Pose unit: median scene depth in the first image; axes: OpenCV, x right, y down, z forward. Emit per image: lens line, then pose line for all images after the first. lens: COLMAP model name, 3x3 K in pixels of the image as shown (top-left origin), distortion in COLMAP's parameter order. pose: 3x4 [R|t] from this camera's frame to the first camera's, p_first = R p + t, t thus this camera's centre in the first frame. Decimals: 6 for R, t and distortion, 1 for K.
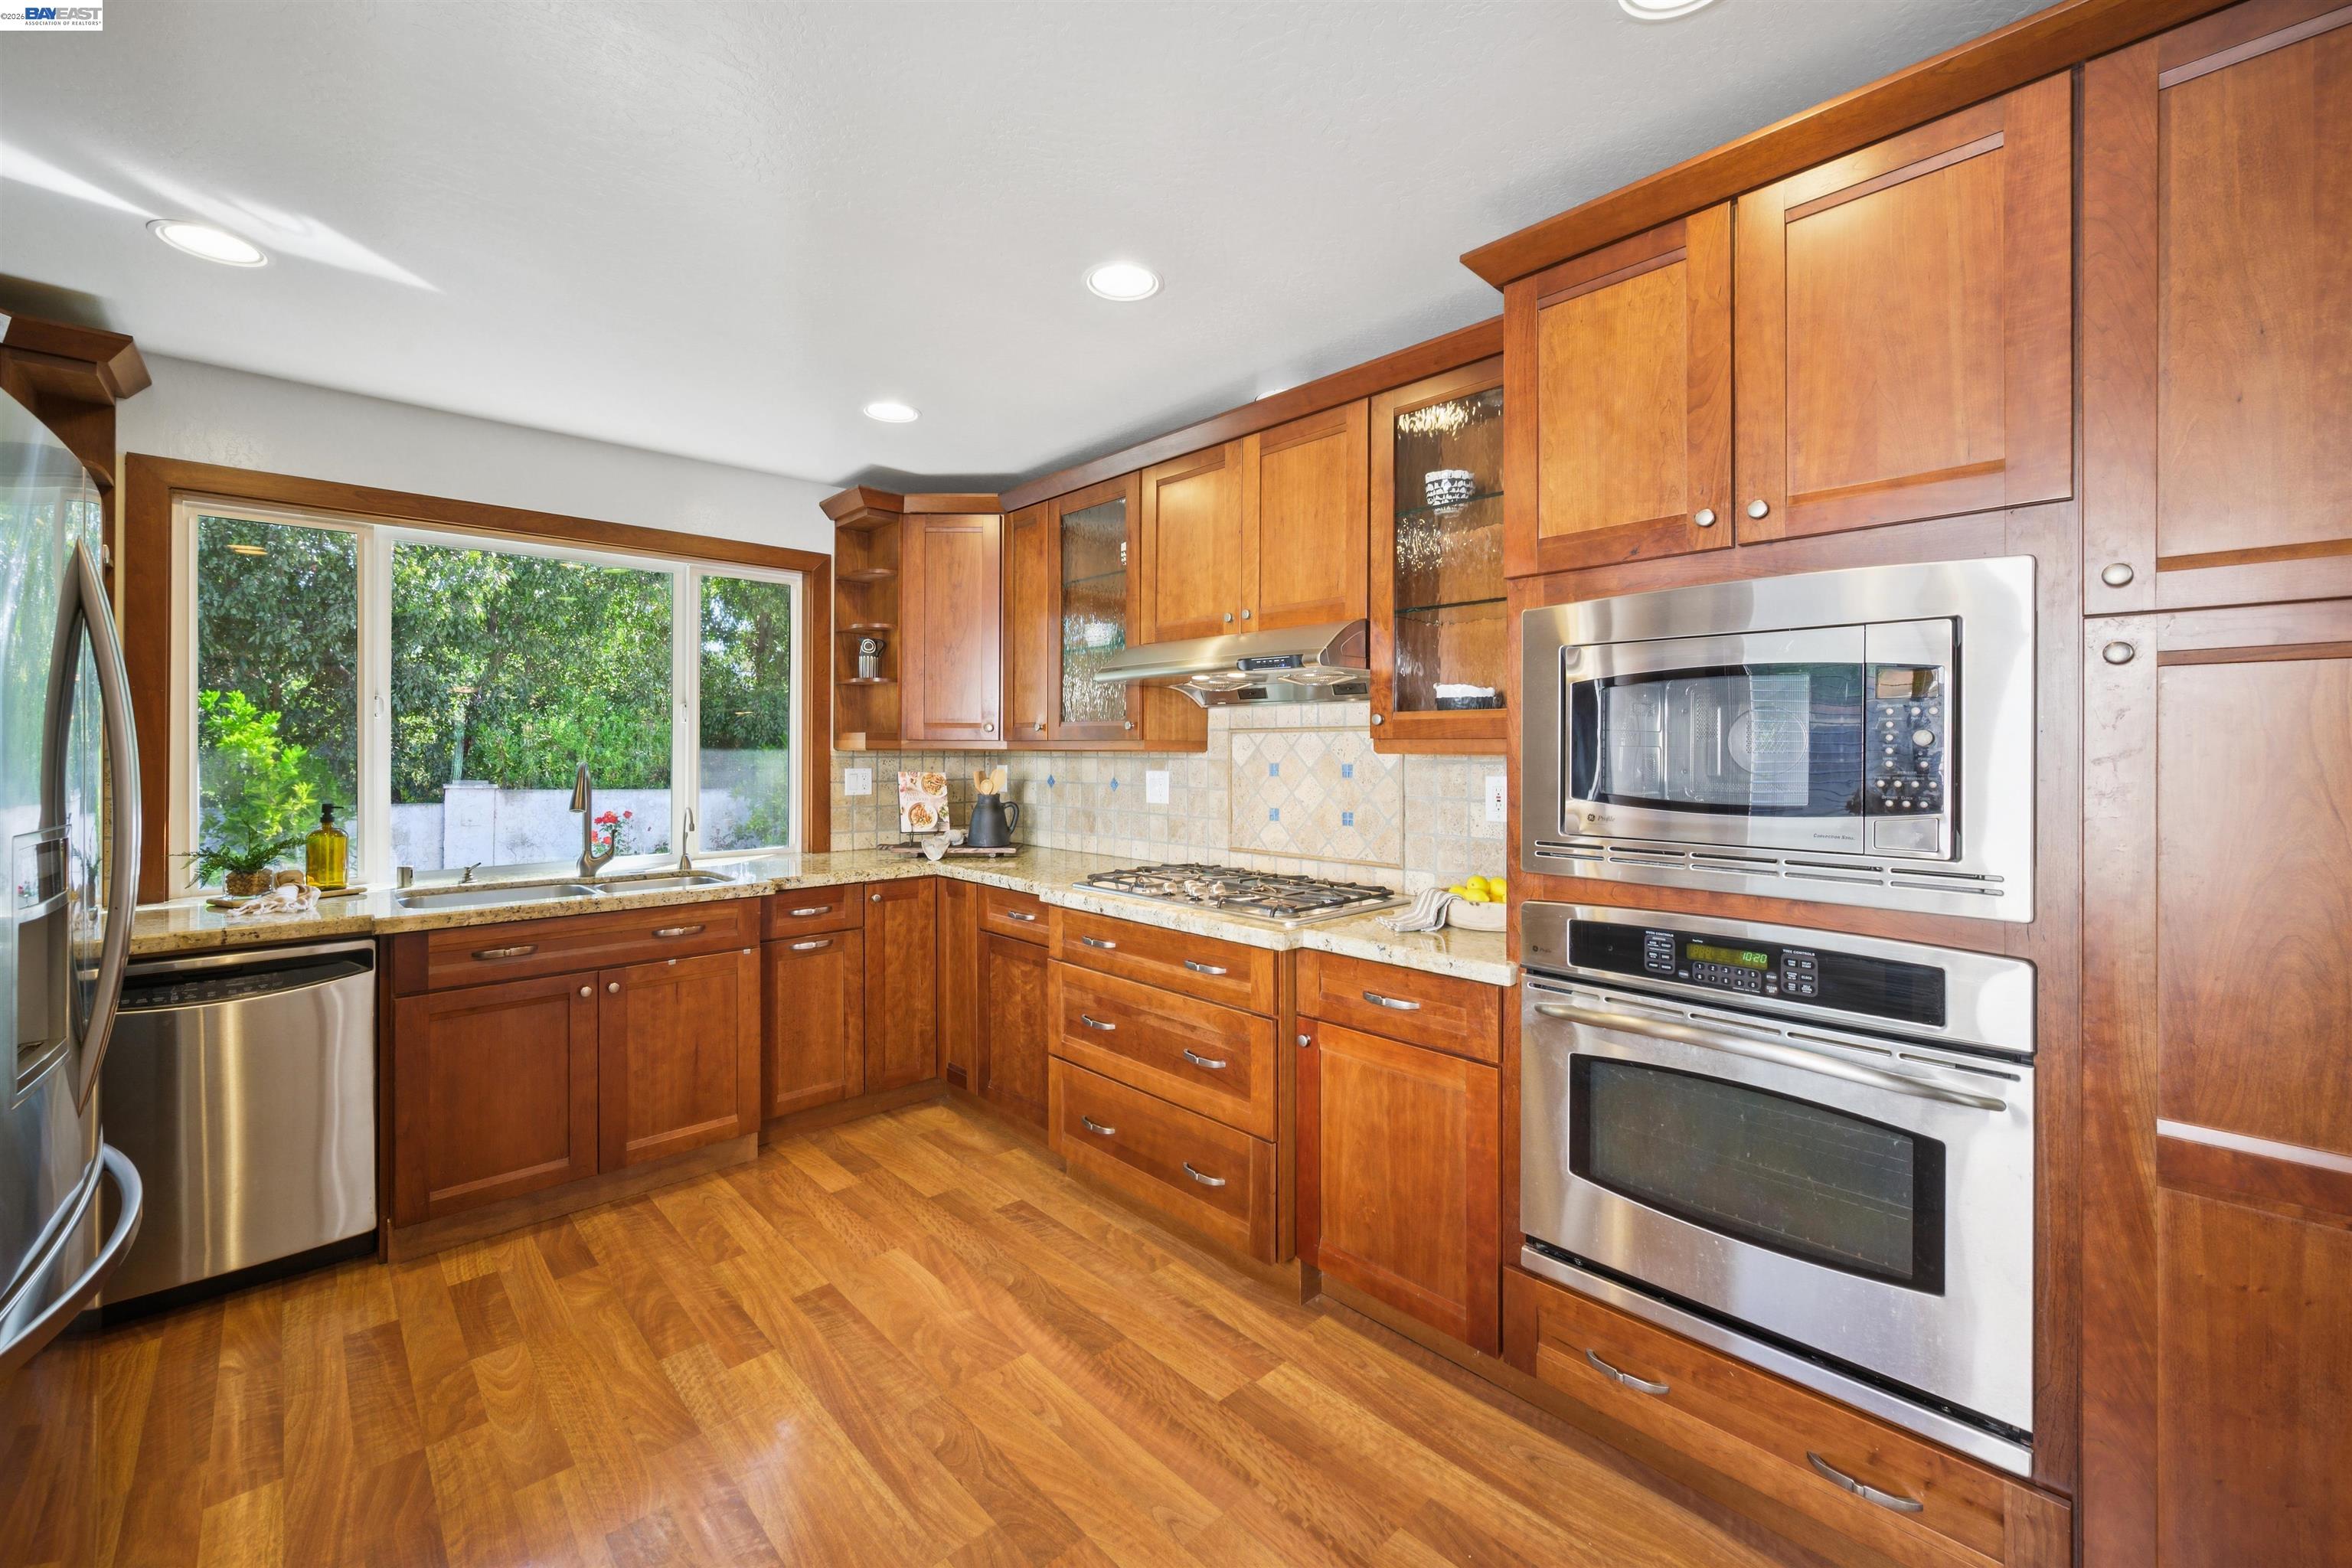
lens RADIAL K [[936.7, 0, 1173.4], [0, 936.7, 752.7], [0, 0, 1]] dist [-0.001101, -0.000446]
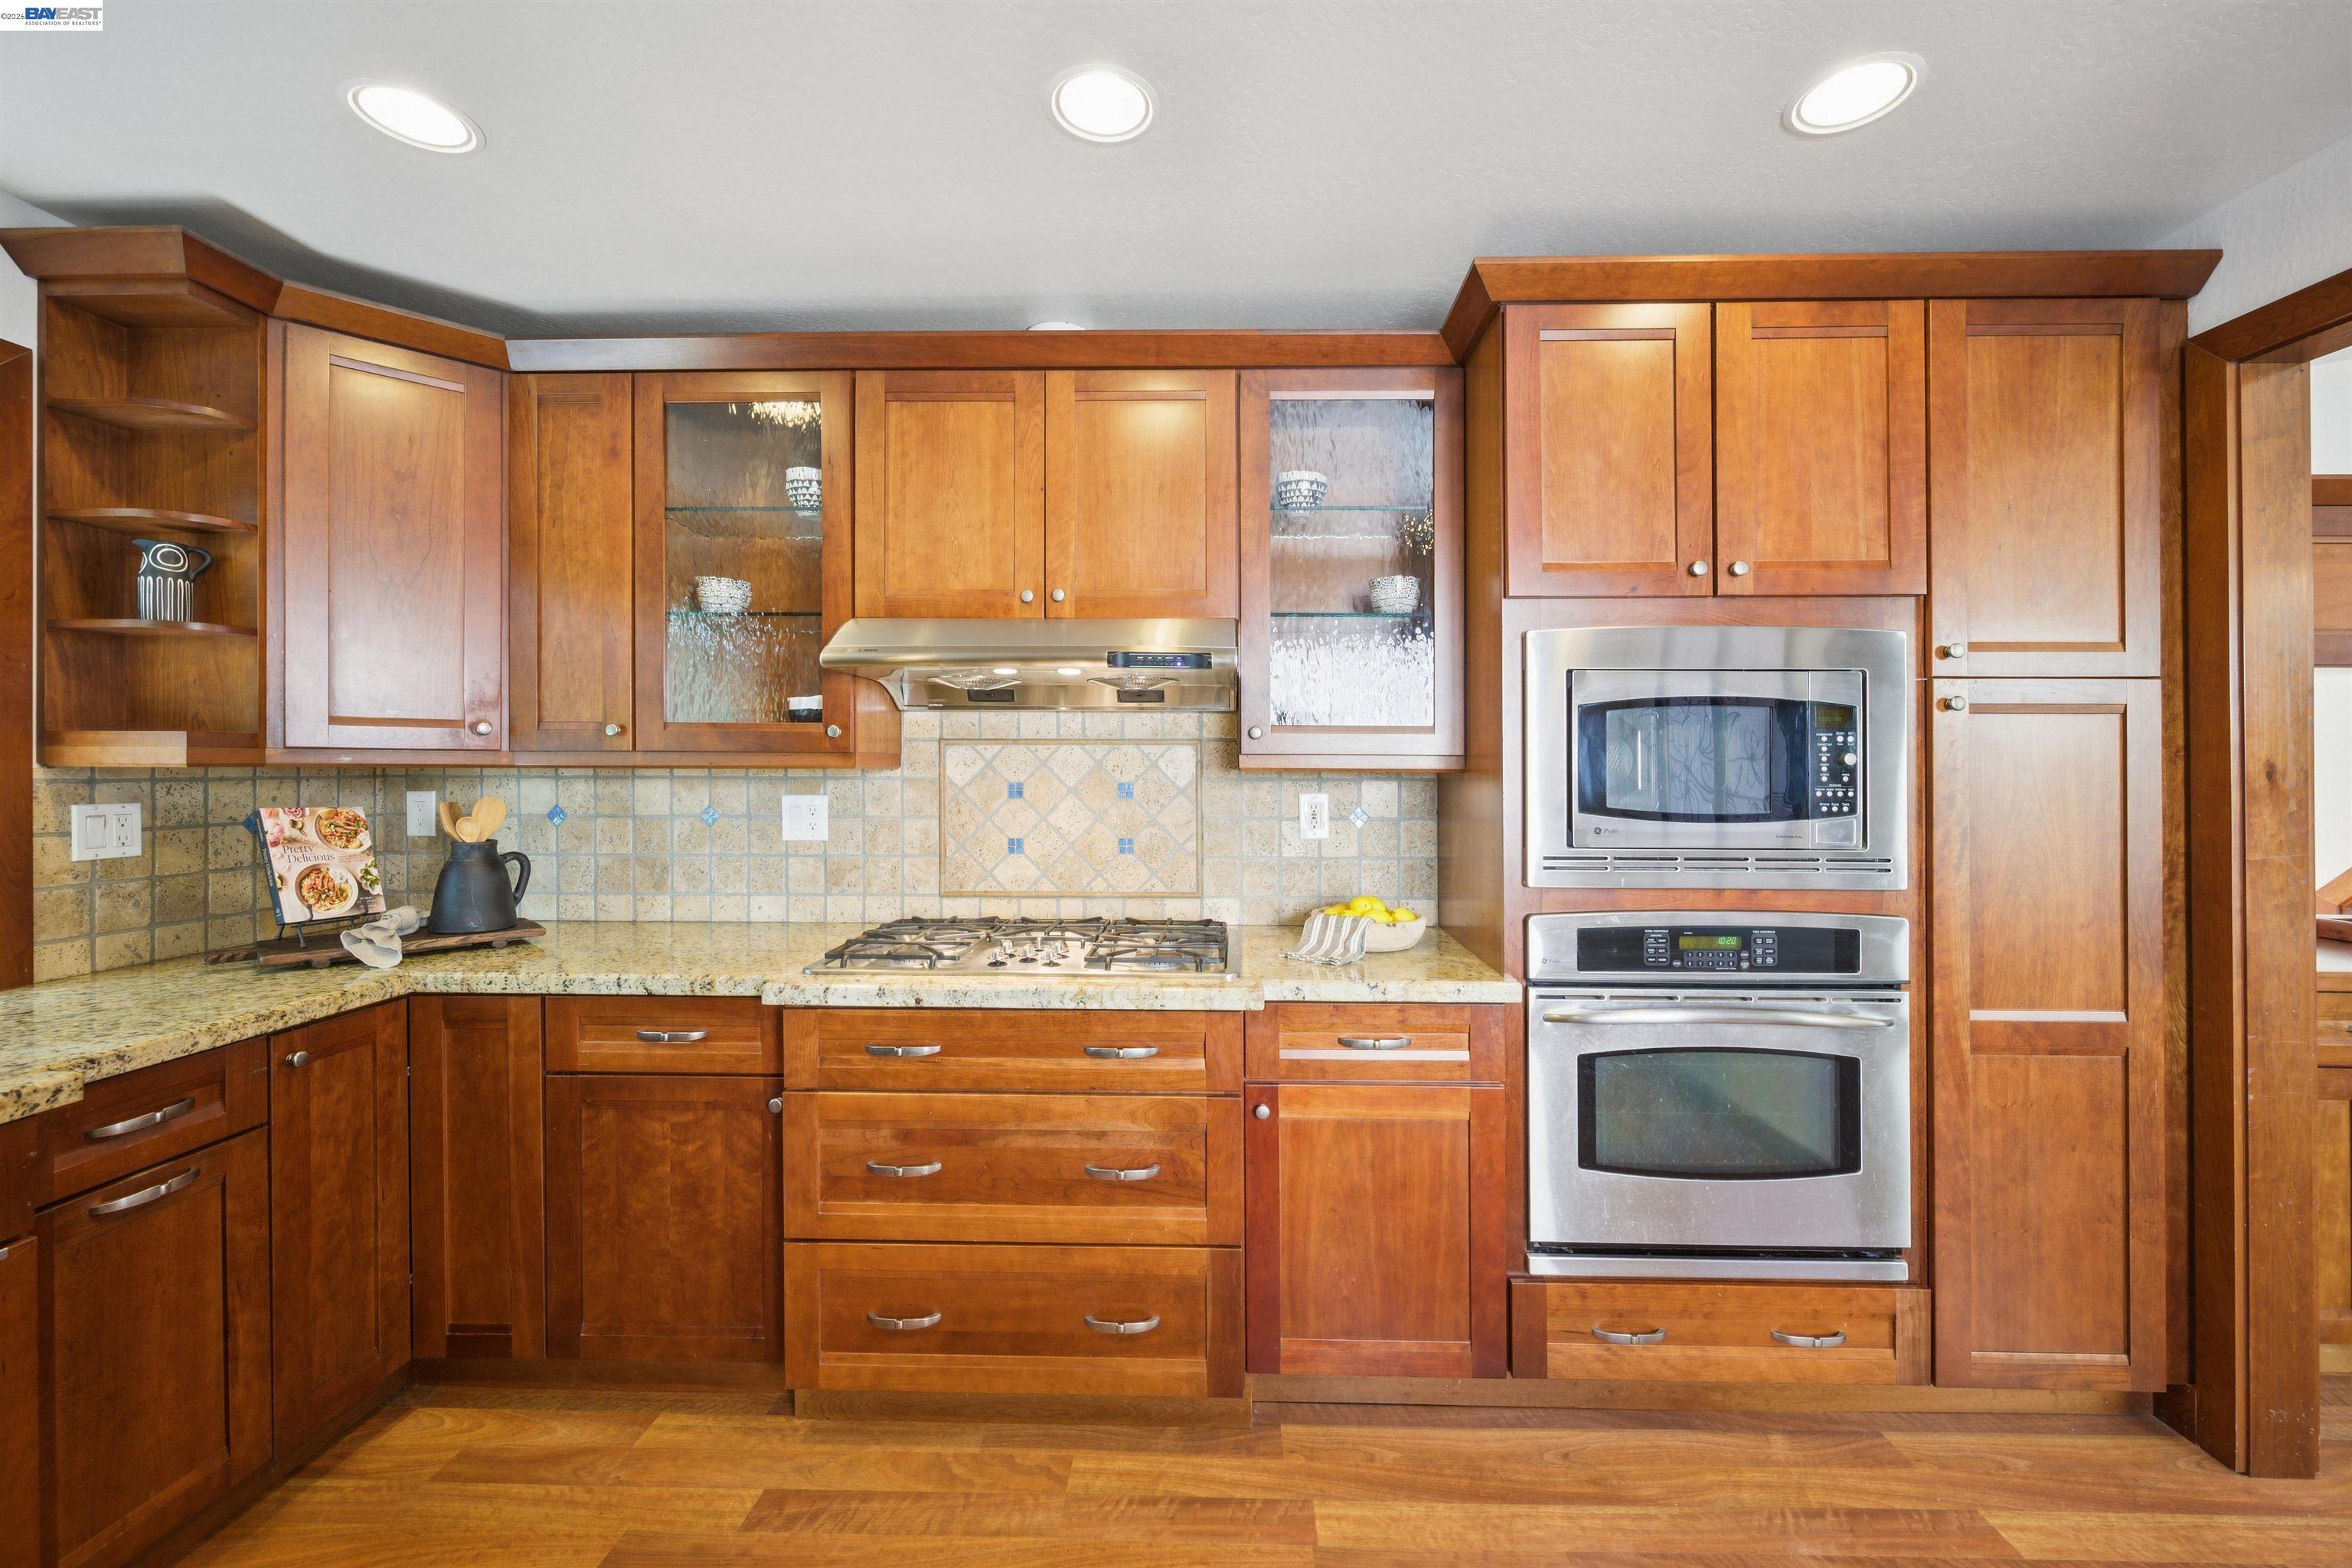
lens RADIAL K [[938.9, 0, 1180.9], [0, 938.9, 766.1], [0, 0, 1]] dist [-0.001689, -0.000265]
pose [[0.704324, -0.001566, 0.709877, -0.429310], [0.001057, 0.999999, 0.001158, -0.004447], [-0.709878, -0.000065, 0.704325, 0.382928]]
